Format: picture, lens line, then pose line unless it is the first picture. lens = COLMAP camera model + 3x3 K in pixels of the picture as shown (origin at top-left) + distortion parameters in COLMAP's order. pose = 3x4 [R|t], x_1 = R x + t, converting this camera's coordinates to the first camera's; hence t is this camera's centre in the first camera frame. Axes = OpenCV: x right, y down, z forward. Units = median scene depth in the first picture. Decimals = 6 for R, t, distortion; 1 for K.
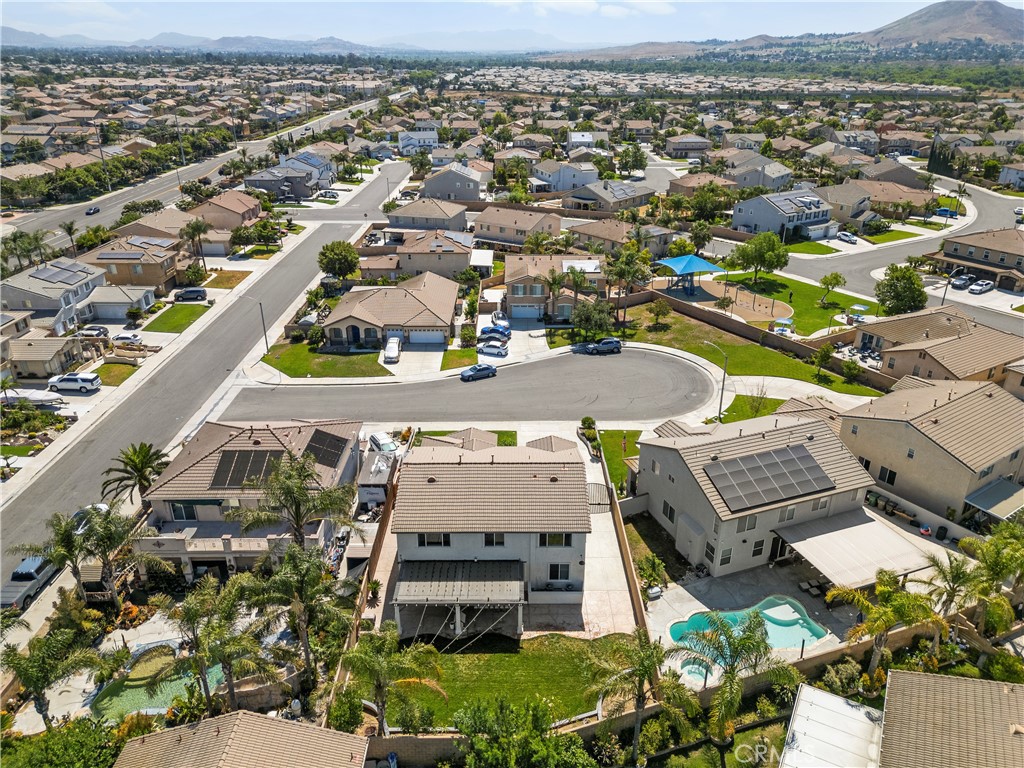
lens RADIAL K [[710.5, 0, 512.0], [0, 710.5, 384.0], [0, 0, 1]] dist [0.053941, -0.041922]
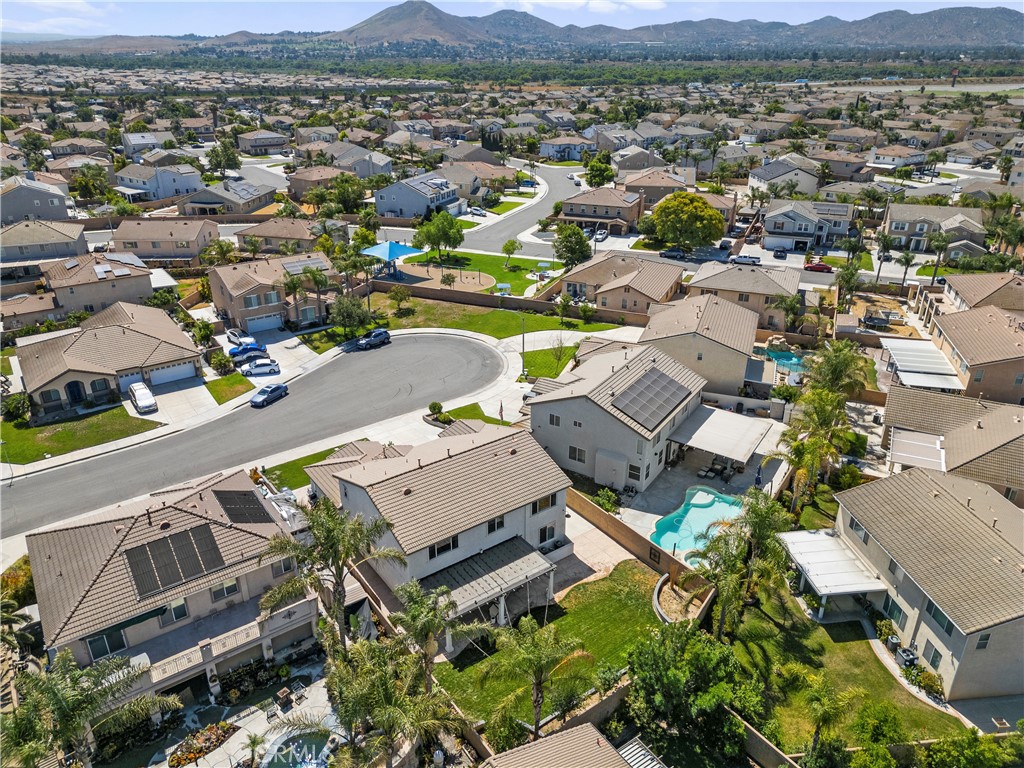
lens RADIAL K [[710.5, 0, 512.0], [0, 710.5, 384.0], [0, 0, 1]] dist [0.053941, -0.041922]
pose [[0.810203, -0.245579, 0.532223, -0.246054], [0.243469, 0.966962, 0.075544, -0.020517], [-0.533192, 0.068374, 0.843227, 0.067976]]
